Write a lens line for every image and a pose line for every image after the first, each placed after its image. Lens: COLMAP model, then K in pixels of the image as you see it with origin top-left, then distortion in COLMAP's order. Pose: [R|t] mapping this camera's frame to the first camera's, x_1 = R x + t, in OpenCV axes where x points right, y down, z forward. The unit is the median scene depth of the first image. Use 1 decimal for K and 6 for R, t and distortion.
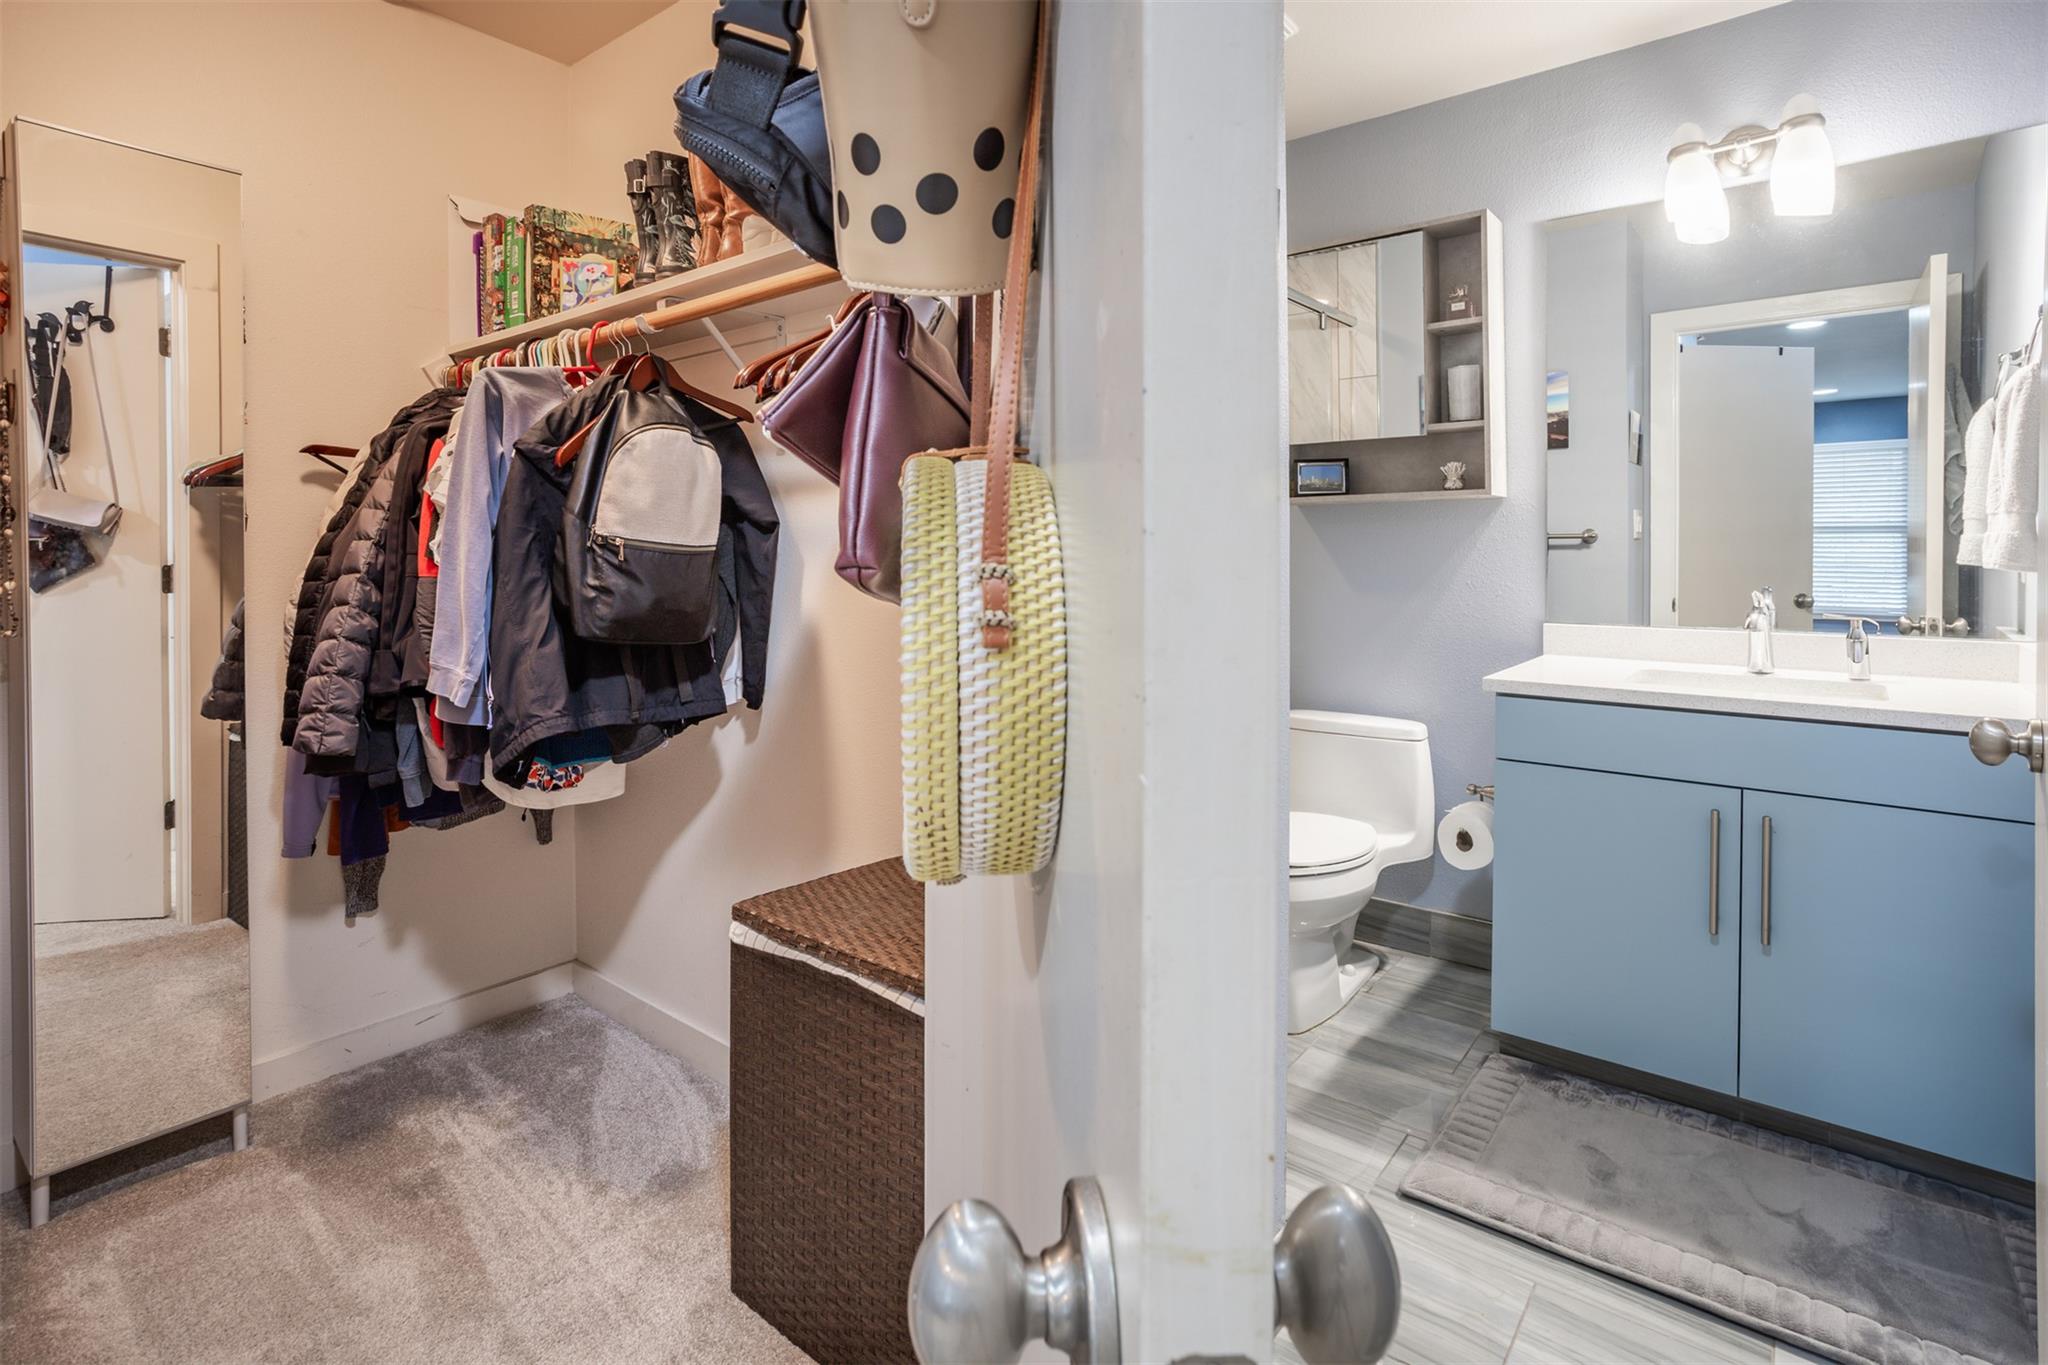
lens RADIAL K [[991.0, 0, 1016.7], [0, 991.0, 571.1], [0, 0, 1]] dist [-0.011571, -0.000286]
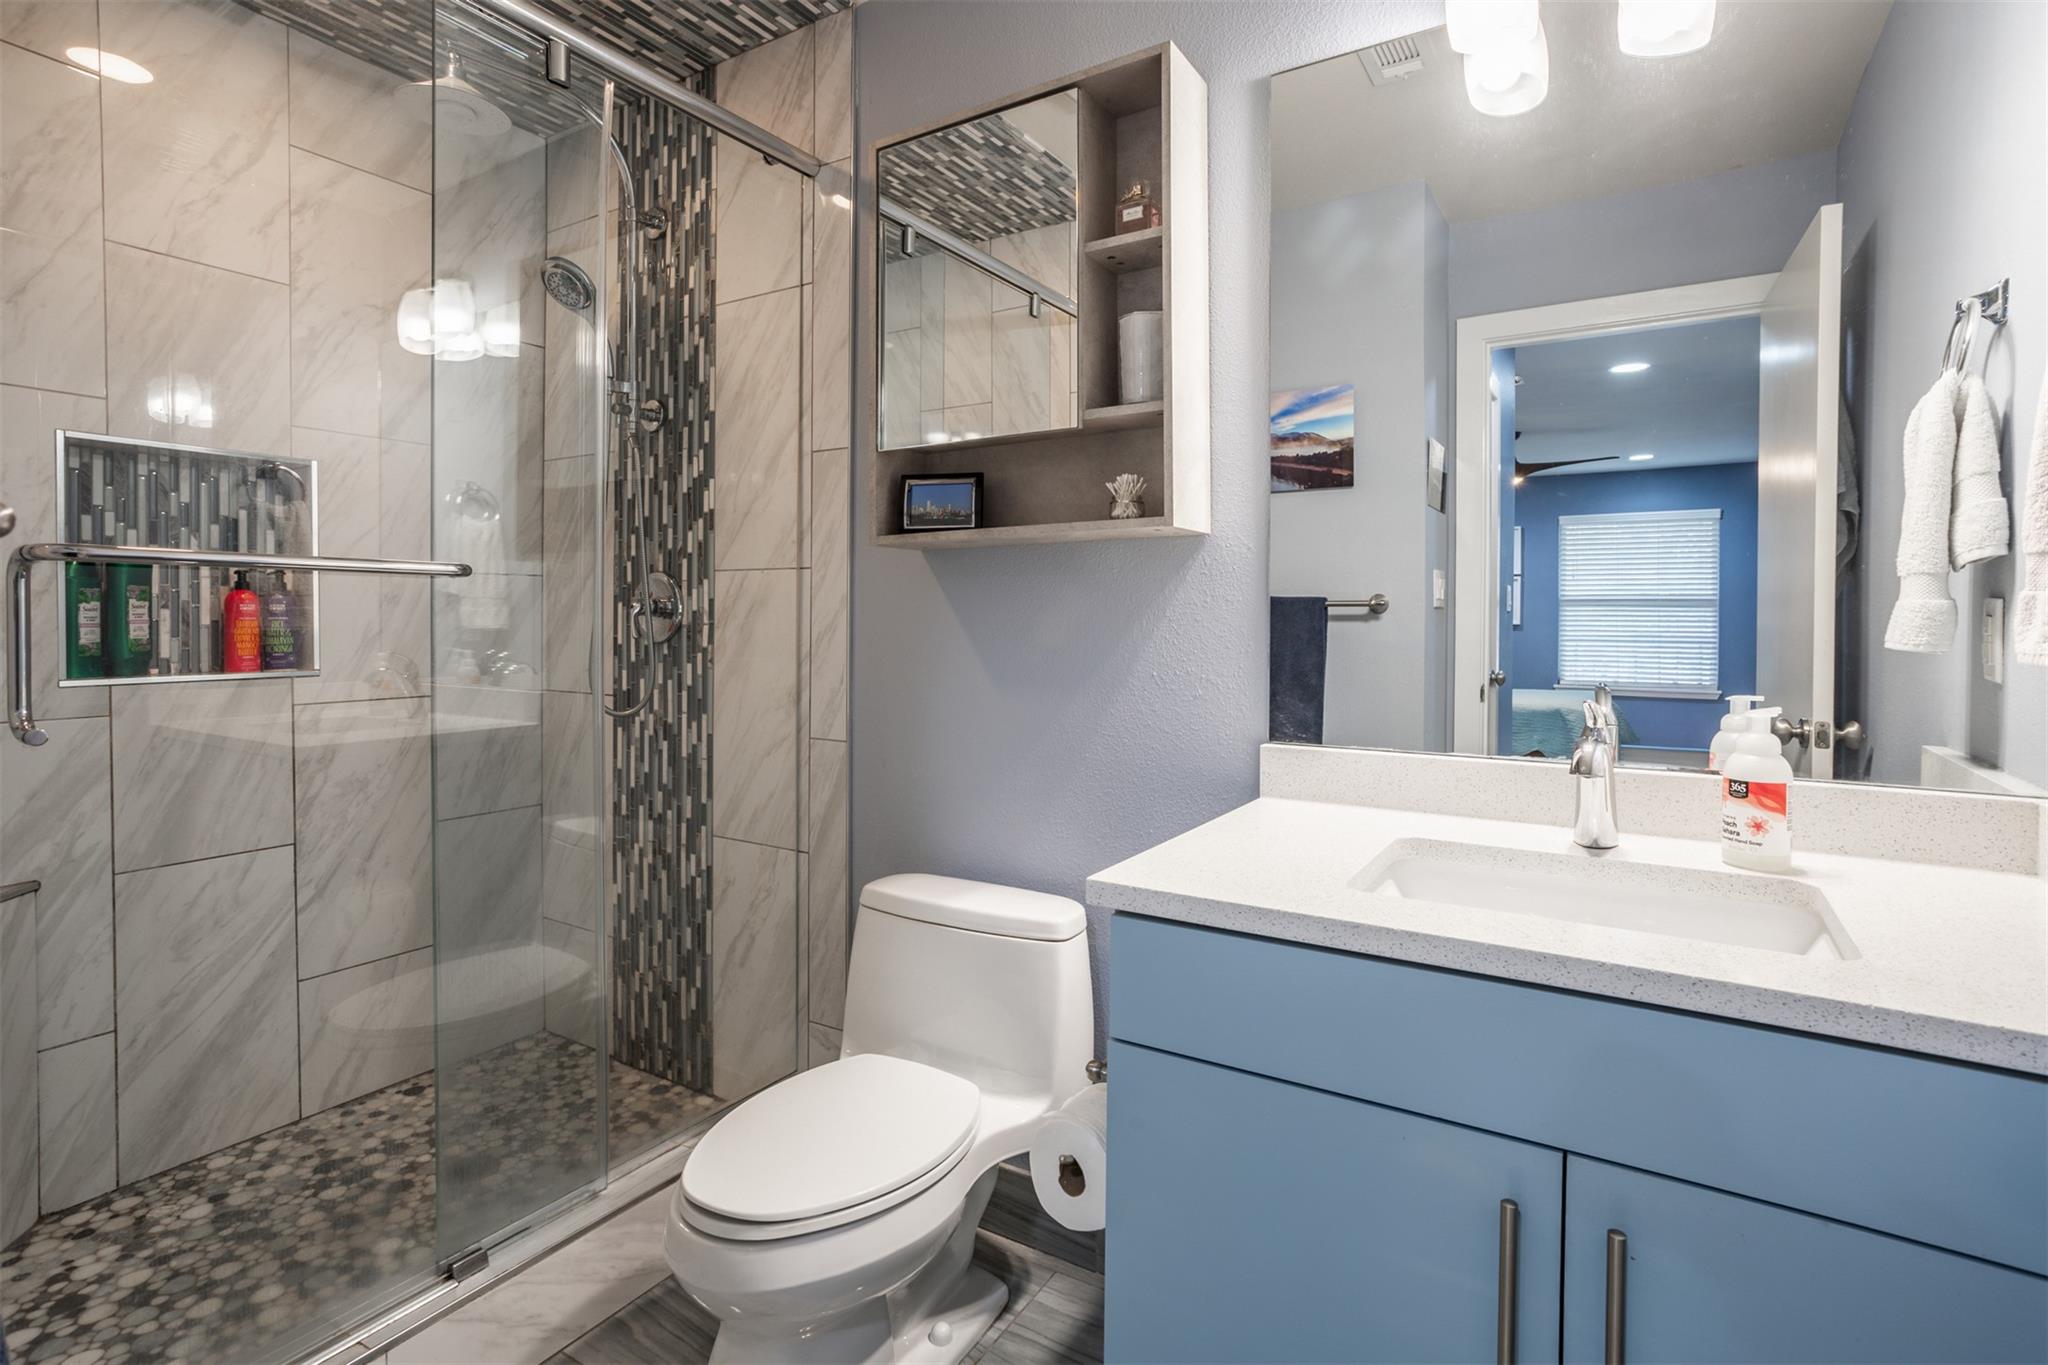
lens RADIAL K [[996.6, 0, 1020.6], [0, 996.6, 649.4], [0, 0, 1]] dist [-0.054803, 0.041466]
pose [[0.990783, 0.003773, 0.135408, 0.298705], [-0.005336, 0.999923, 0.011185, -0.010611], [-0.135355, -0.011804, 0.990727, 0.413178]]
